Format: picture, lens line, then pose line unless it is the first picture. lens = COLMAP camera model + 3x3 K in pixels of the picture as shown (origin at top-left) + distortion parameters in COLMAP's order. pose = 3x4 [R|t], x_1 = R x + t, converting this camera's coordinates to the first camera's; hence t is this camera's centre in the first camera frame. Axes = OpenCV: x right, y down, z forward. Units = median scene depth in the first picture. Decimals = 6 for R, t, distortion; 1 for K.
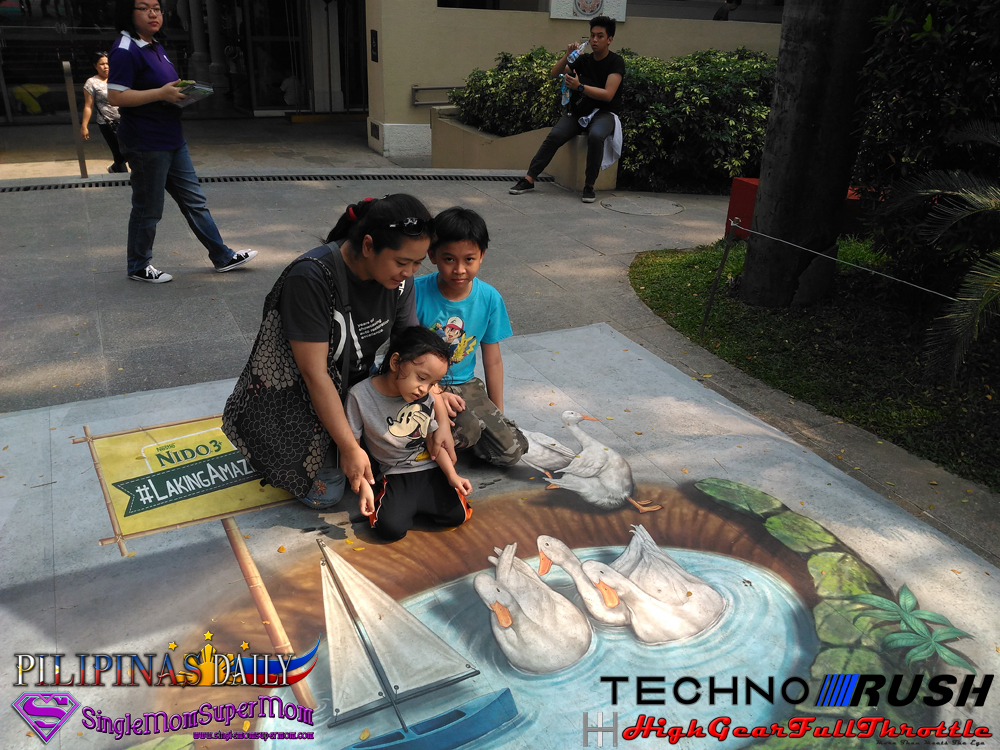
lens RADIAL K [[837.8, 0, 509.0], [0, 837.8, 375.9], [0, 0, 1]] dist [0.106396, -0.234455]
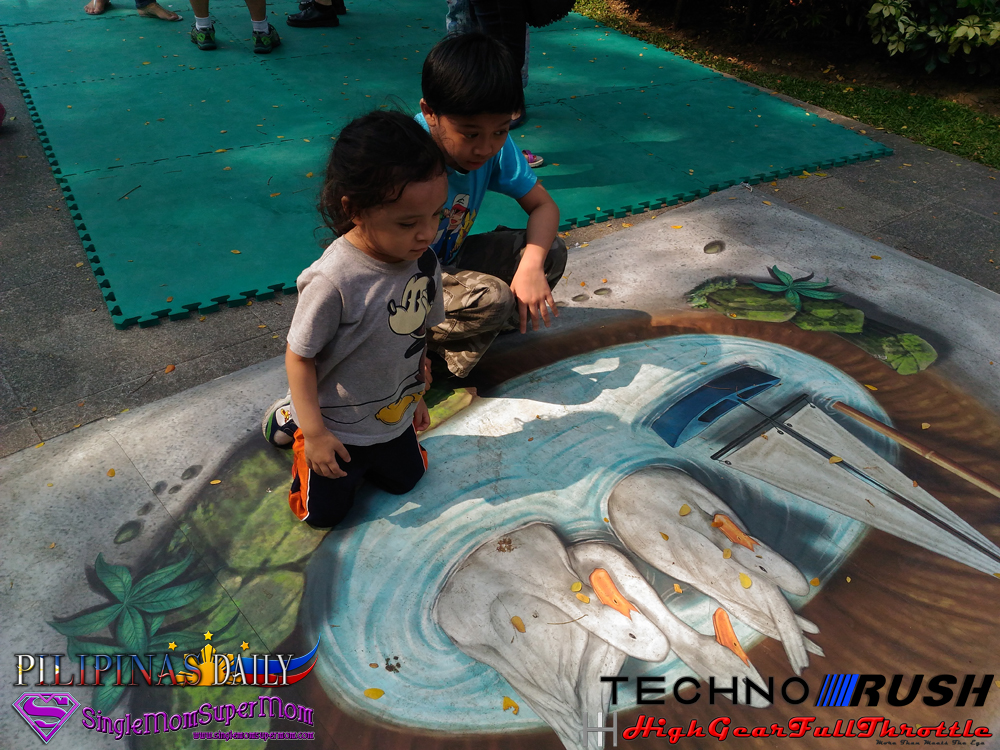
lens RADIAL K [[837.8, 0, 524.0], [0, 837.8, 372.3], [0, 0, 1]] dist [0.106396, -0.234455]
pose [[-0.963310, 0.085708, -0.254338, 0.285686], [-0.178844, 0.501605, 0.846408, -0.316714], [0.200121, 0.860841, -0.467873, 0.981221]]
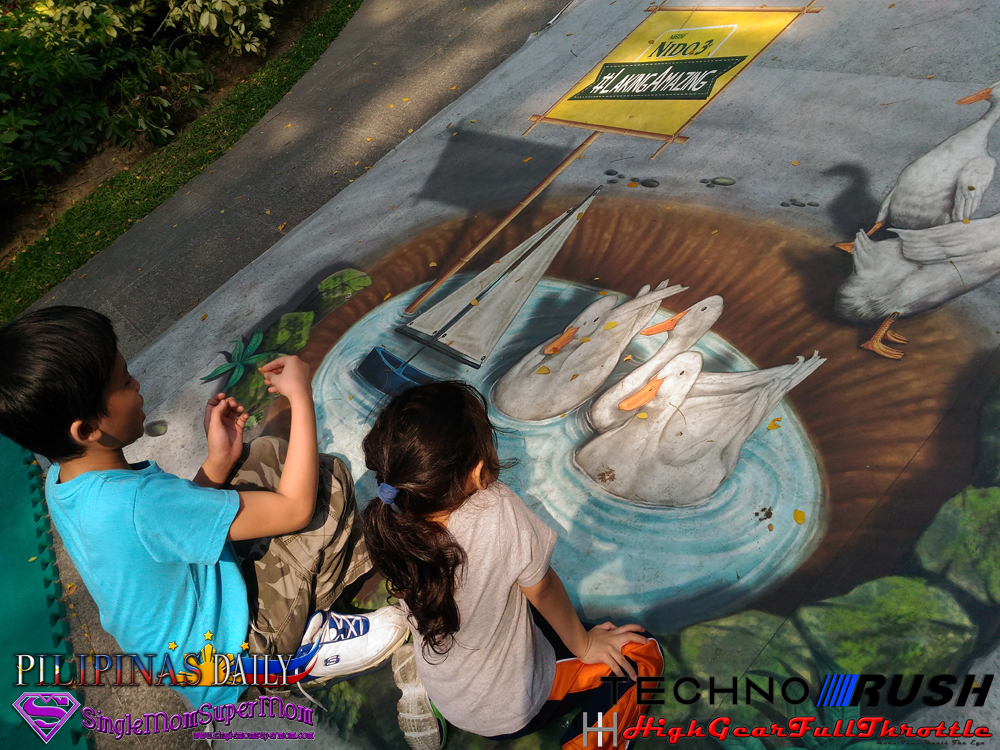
lens RADIAL K [[837.8, 0, 504.5], [0, 837.8, 386.0], [0, 0, 1]] dist [0.106396, -0.234455]
pose [[0.248498, 0.564759, -0.786953, 0.585651], [-0.015698, 0.814679, 0.579700, -0.162873], [0.968505, -0.131701, 0.211312, 0.614215]]
